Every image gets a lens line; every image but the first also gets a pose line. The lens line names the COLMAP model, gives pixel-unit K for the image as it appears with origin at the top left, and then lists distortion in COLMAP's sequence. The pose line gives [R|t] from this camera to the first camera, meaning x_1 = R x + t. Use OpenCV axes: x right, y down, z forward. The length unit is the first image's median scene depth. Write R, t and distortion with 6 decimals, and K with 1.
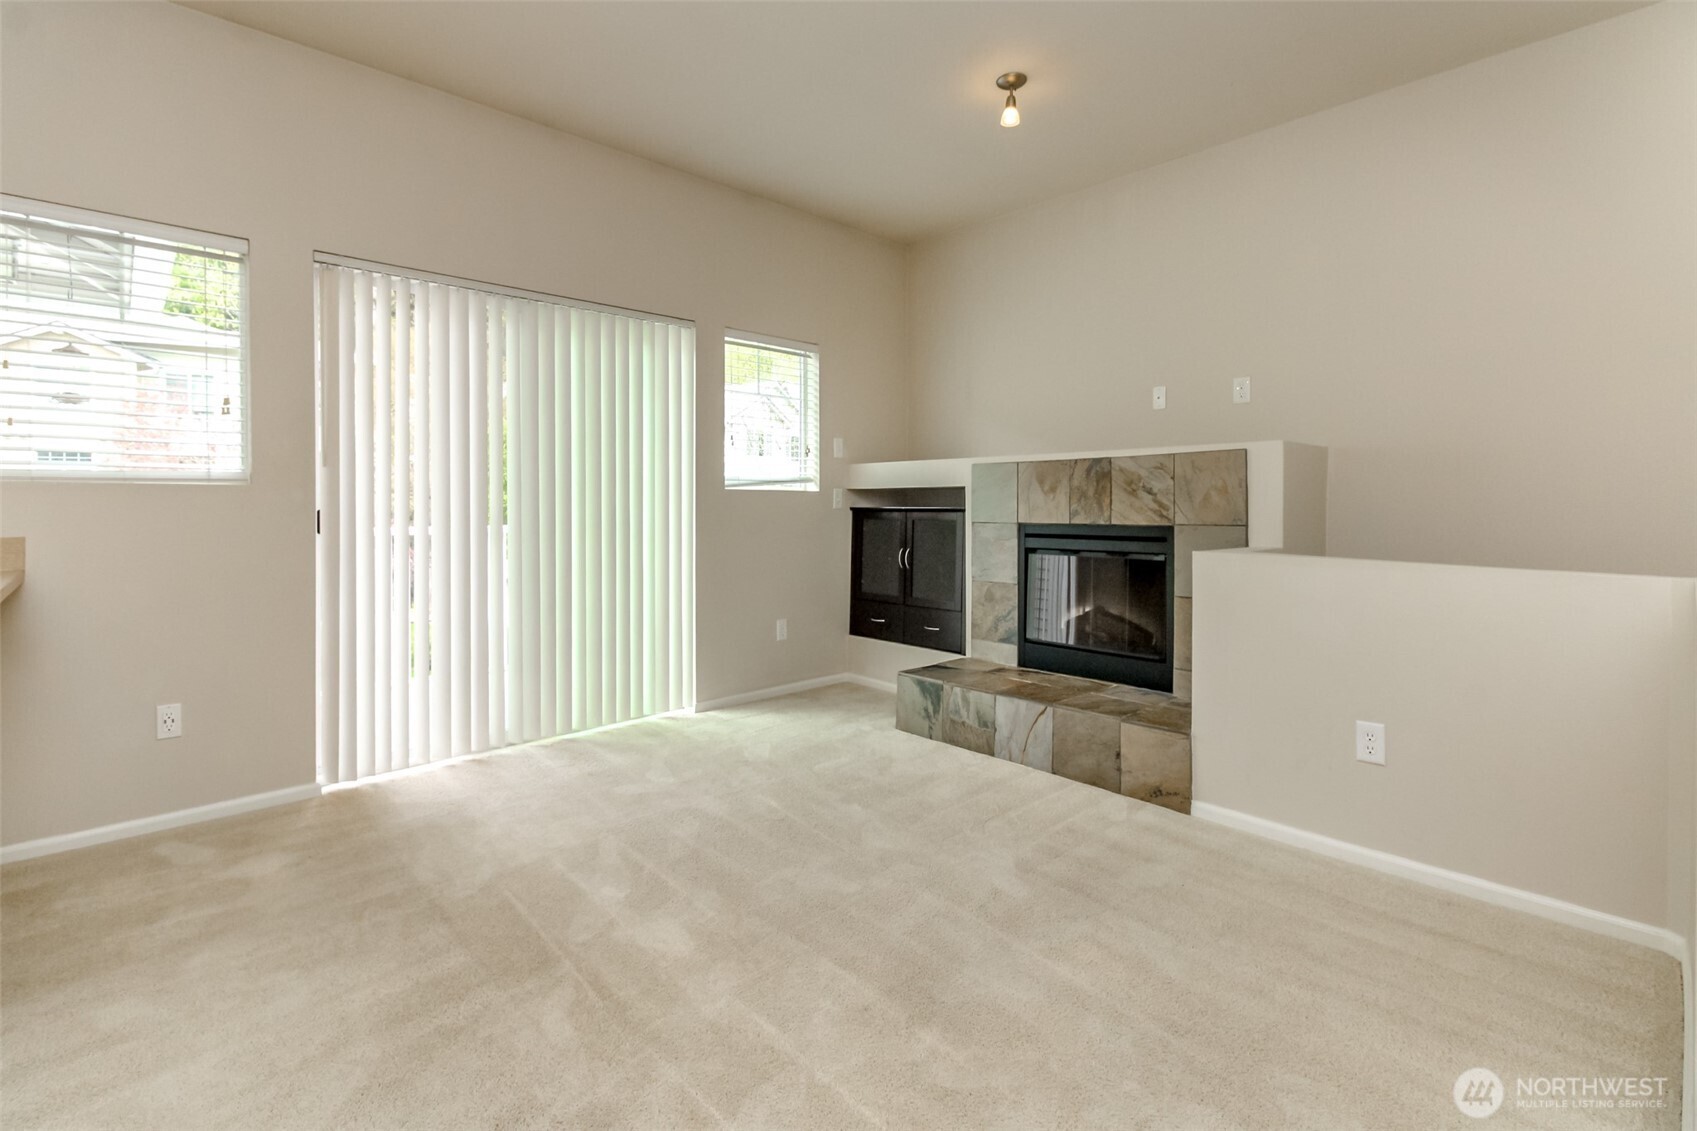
lens RADIAL K [[779.0, 0, 841.2], [0, 779.0, 512.2], [0, 0, 1]] dist [0.010461, -0.008919]
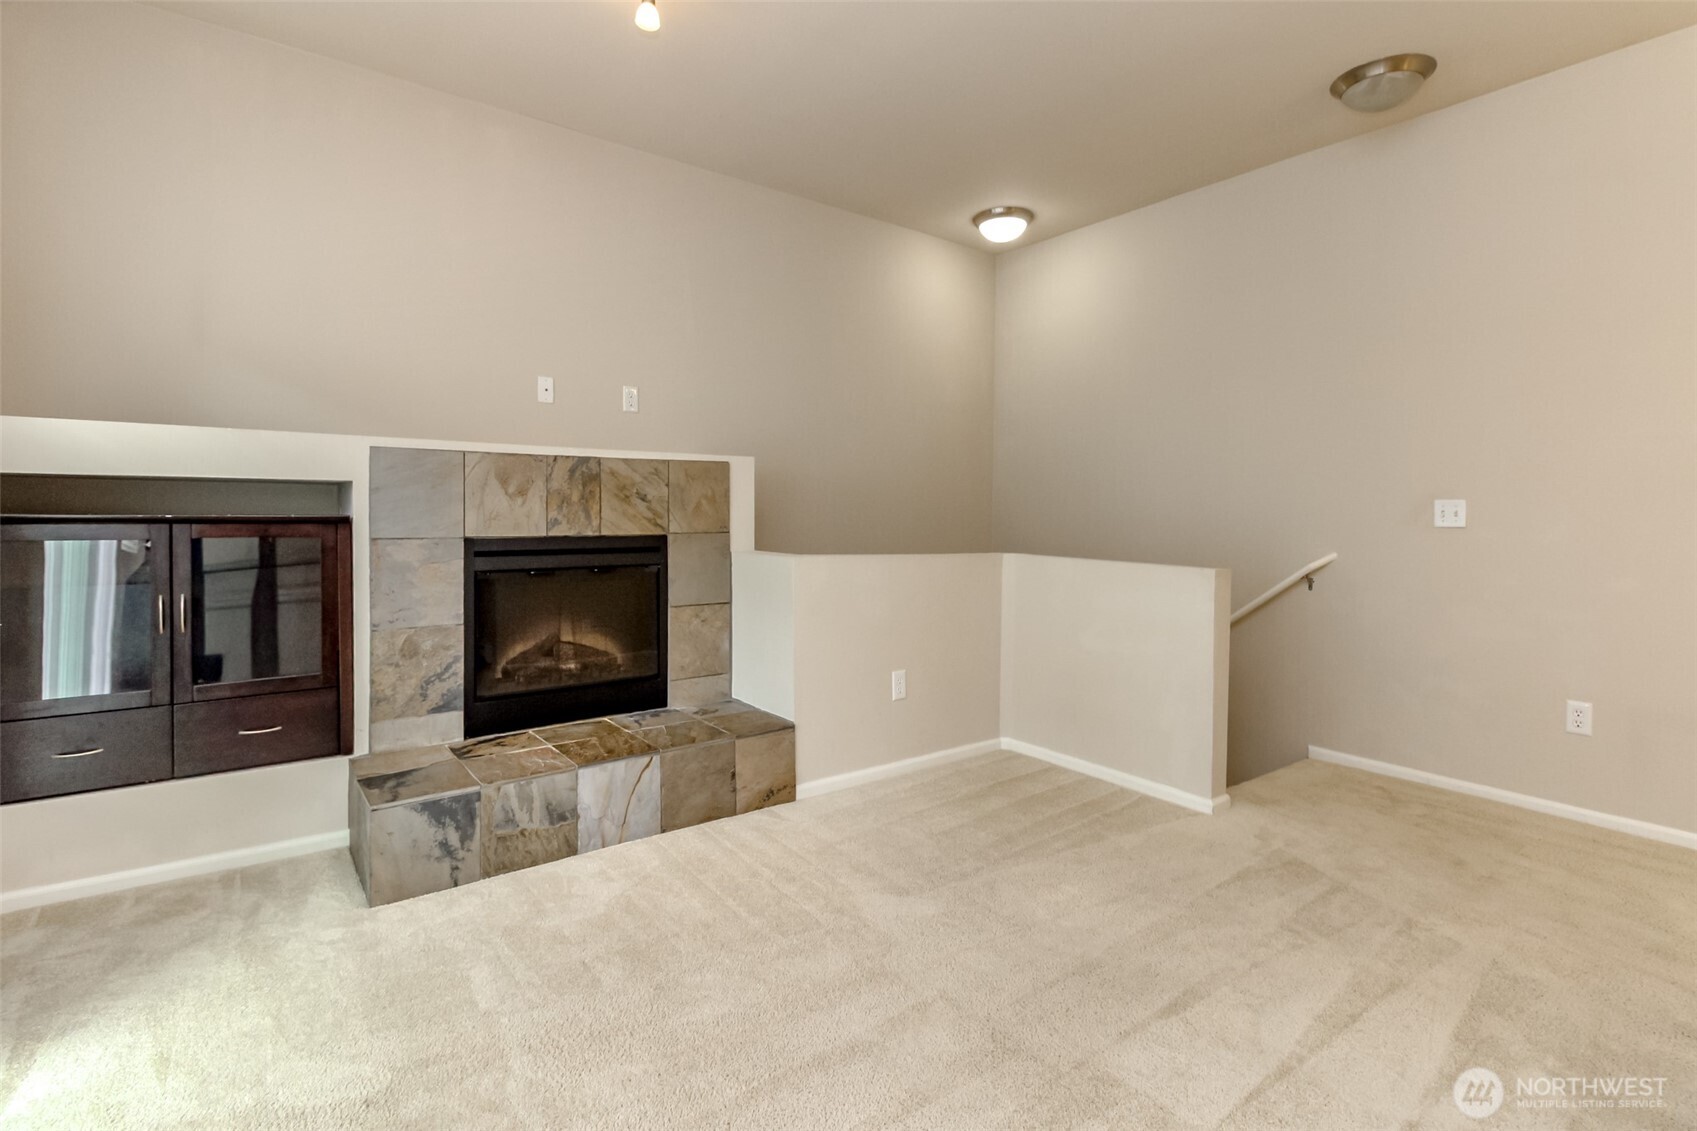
lens RADIAL K [[779.0, 0, 818.1], [0, 779.0, 530.9], [0, 0, 1]] dist [0.010461, -0.008919]
pose [[0.124513, -0.020622, 0.992004, -0.476339], [0.003982, 0.999786, 0.020284, -0.005630], [-0.992210, 0.001425, 0.124568, 0.648158]]
